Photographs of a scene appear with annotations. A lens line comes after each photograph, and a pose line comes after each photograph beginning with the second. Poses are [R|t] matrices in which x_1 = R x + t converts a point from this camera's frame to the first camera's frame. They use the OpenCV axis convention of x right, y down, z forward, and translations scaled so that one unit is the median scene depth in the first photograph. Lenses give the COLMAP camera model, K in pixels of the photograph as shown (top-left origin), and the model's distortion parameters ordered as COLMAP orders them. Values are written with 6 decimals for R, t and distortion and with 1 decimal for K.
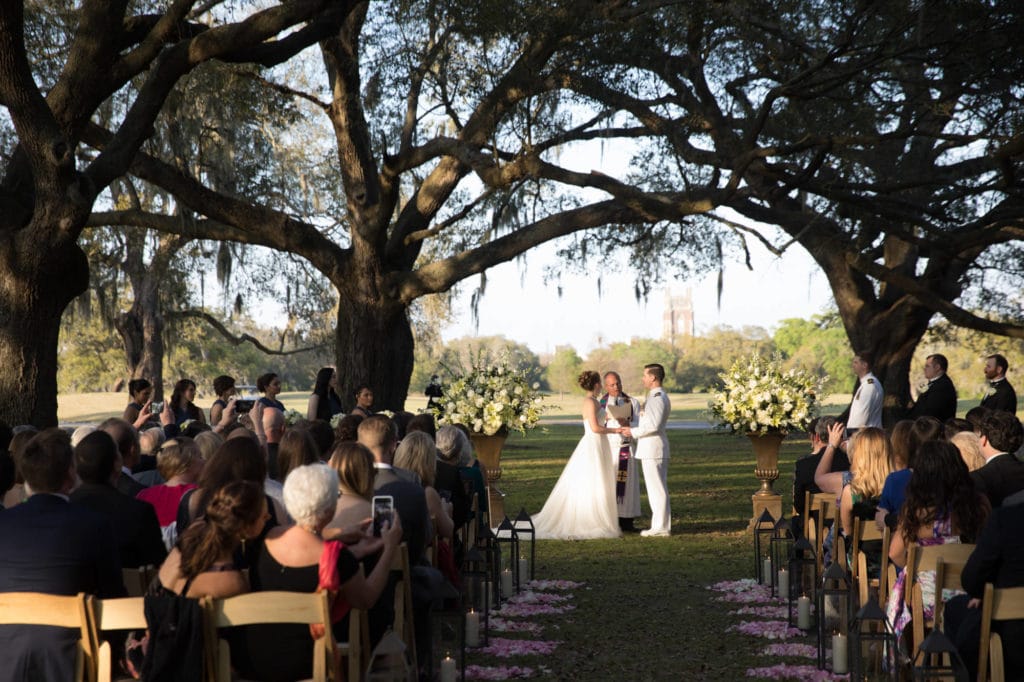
lens RADIAL K [[1909.5, 0, 512.0], [0, 1909.5, 341.0], [0, 0, 1]] dist [0.247554, 0.084340]
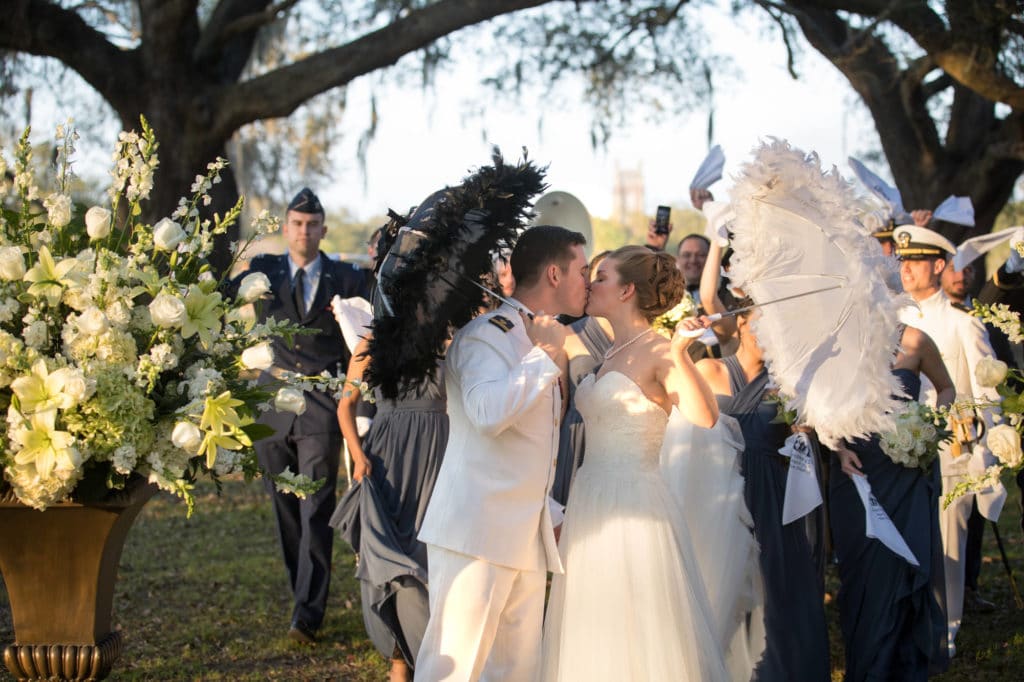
lens RADIAL K [[2125.9, 0, 512.0], [0, 2125.9, 341.0], [0, 0, 1]] dist [-0.357662, -0.113744]
pose [[0.999432, 0.007428, 0.032872, 0.011473], [-0.009312, 0.998300, 0.057541, 0.004761], [-0.032389, -0.057814, 0.997802, 0.241466]]
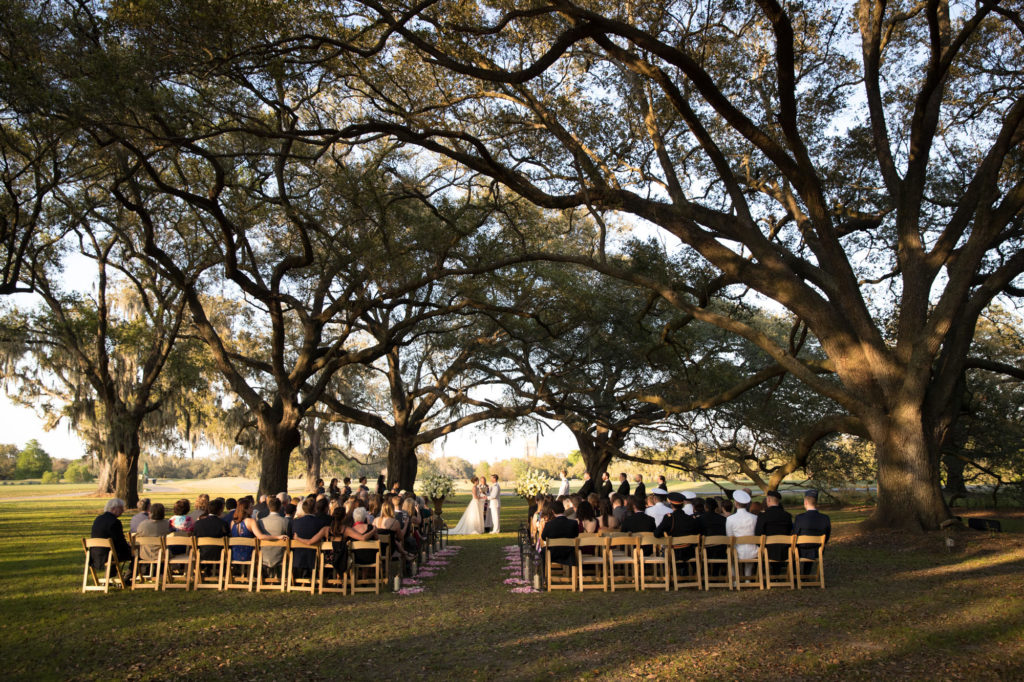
lens RADIAL K [[781.4, 0, 512.0], [0, 781.4, 341.0], [0, 0, 1]] dist [-0.042936, 0.003806]
pose [[0.997983, 0.015230, 0.061629, 0.007593], [-0.005908, 0.988866, -0.148691, -0.003981], [-0.063207, 0.148027, 0.986961, -0.071019]]
